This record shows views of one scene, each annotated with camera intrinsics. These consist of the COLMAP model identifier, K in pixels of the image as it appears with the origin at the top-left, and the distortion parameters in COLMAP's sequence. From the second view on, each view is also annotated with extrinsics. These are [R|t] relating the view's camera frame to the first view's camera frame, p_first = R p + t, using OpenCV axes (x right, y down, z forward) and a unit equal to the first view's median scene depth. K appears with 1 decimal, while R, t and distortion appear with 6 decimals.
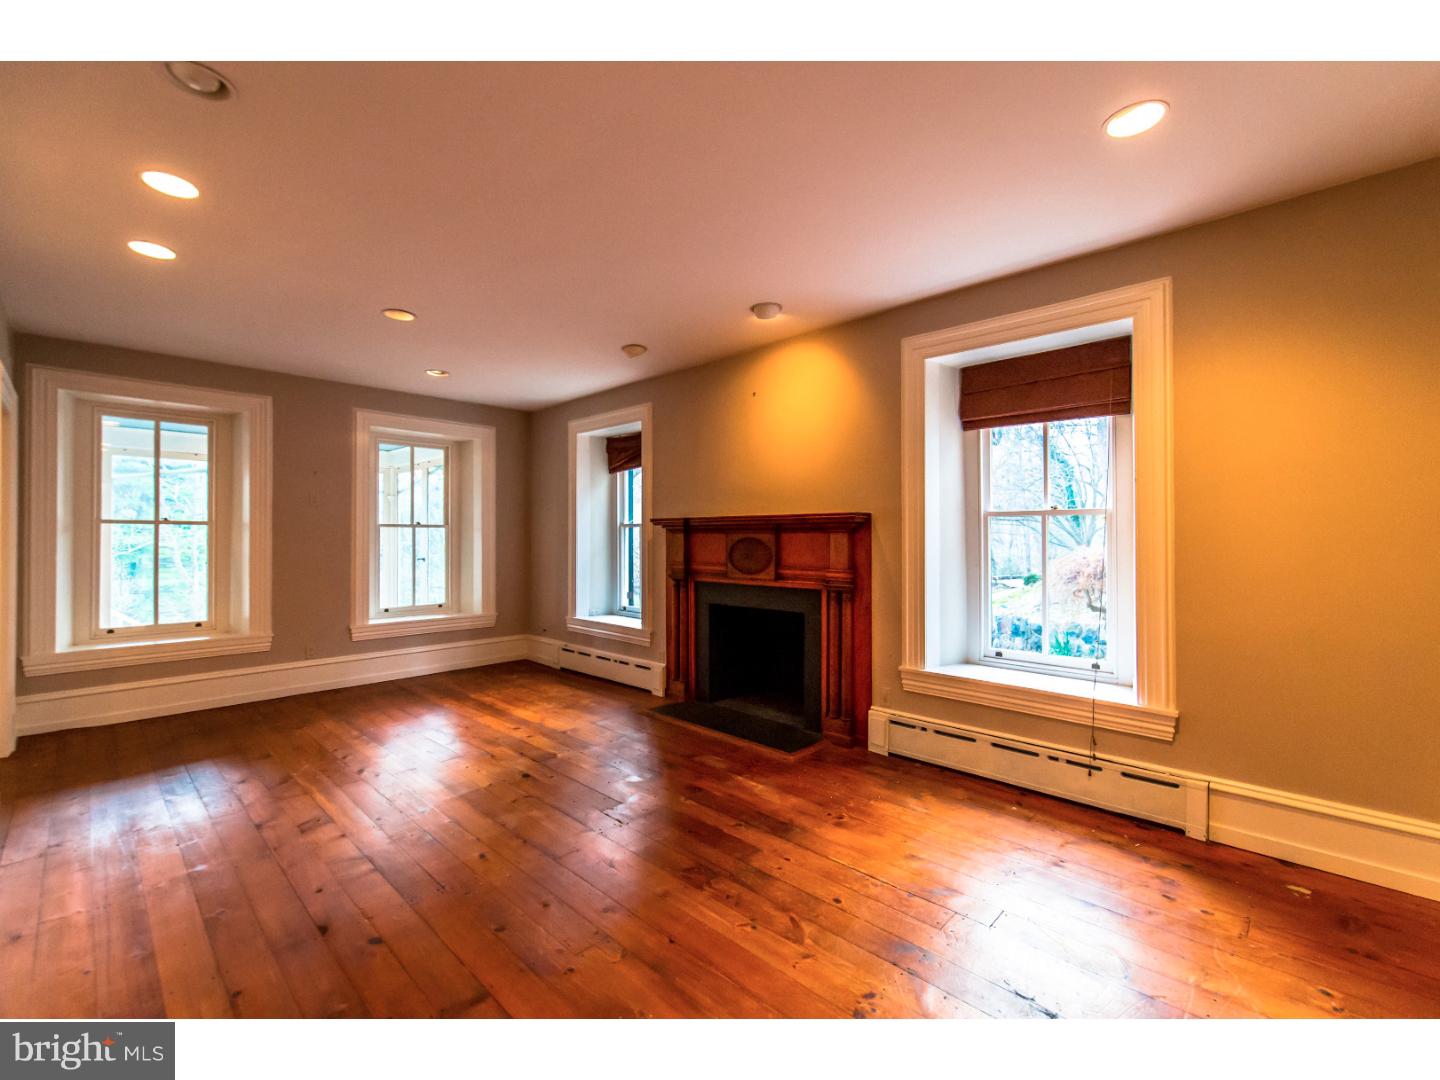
lens RADIAL K [[623.6, 0, 720.7], [0, 623.6, 534.4], [0, 0, 1]] dist [0.000462, -0.000177]
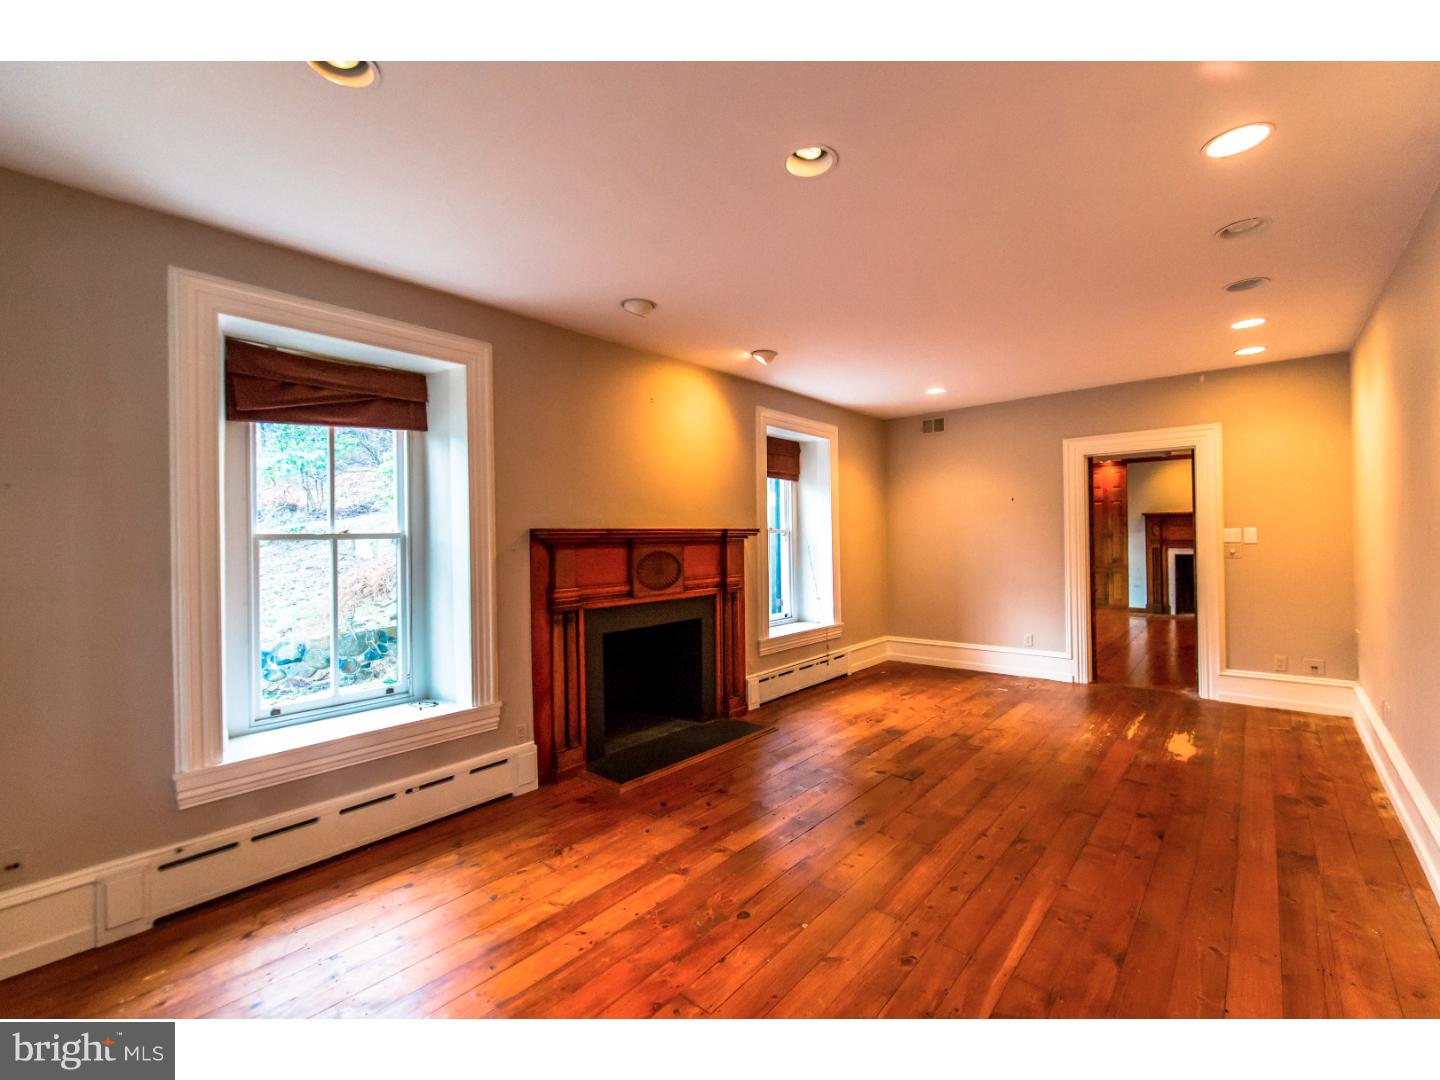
lens RADIAL K [[623.6, 0, 723.3], [0, 623.6, 539.5], [0, 0, 1]] dist [0.000462, -0.000177]
pose [[-0.062654, 0.005129, 0.998022, -0.922885], [0.017107, 0.999845, -0.004065, -0.007583], [-0.997889, 0.016819, -0.062733, 0.974950]]
